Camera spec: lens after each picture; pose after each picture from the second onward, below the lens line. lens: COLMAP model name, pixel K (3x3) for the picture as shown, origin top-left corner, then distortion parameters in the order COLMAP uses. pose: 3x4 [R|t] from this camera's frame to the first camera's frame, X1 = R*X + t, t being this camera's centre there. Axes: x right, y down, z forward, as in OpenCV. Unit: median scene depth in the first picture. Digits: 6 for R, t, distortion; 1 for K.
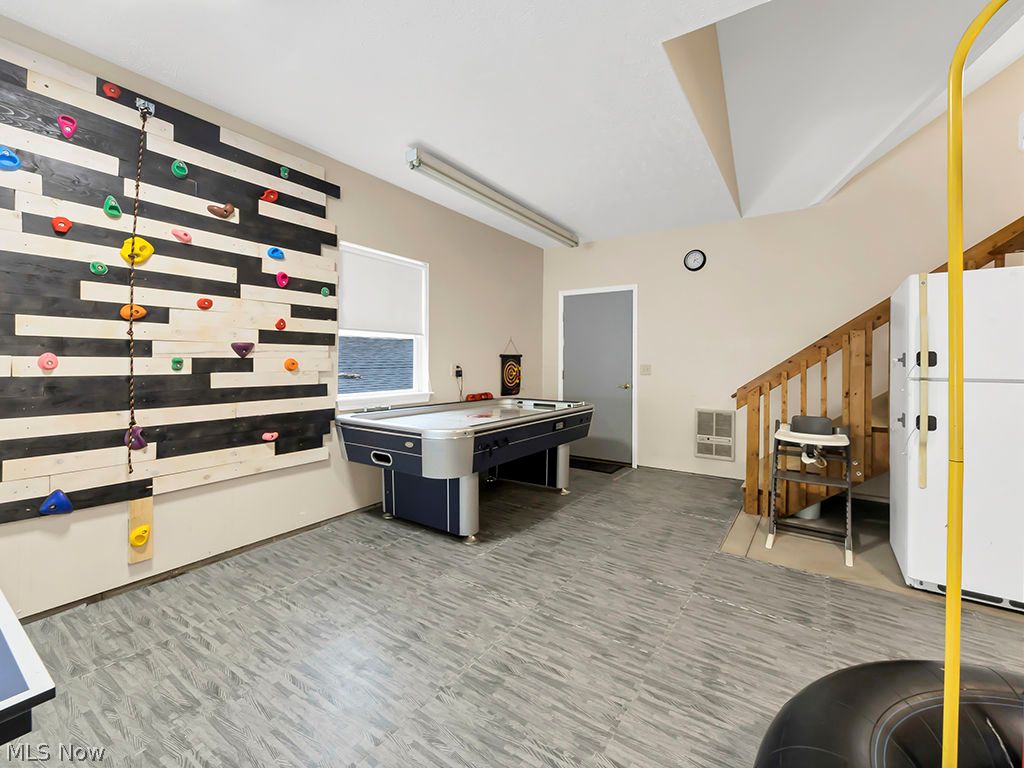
lens RADIAL K [[419.1, 0, 547.4], [0, 419.1, 359.3], [0, 0, 1]] dist [0.002508, 0.000284]
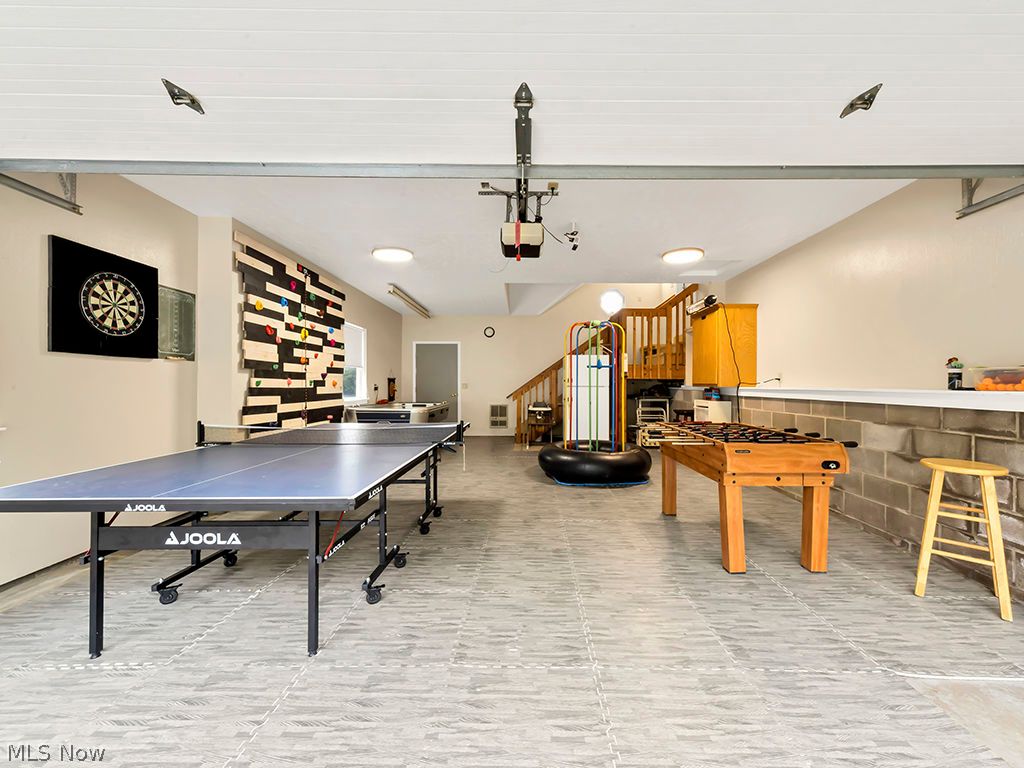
lens RADIAL K [[419.1, 0, 514.7], [0, 419.1, 382.2], [0, 0, 1]] dist [0.002508, 0.000284]
pose [[0.855548, -0.004269, 0.517705, -0.892324], [0.003028, 0.999990, 0.003241, 0.003053], [-0.517714, -0.001205, 0.855553, -1.207244]]
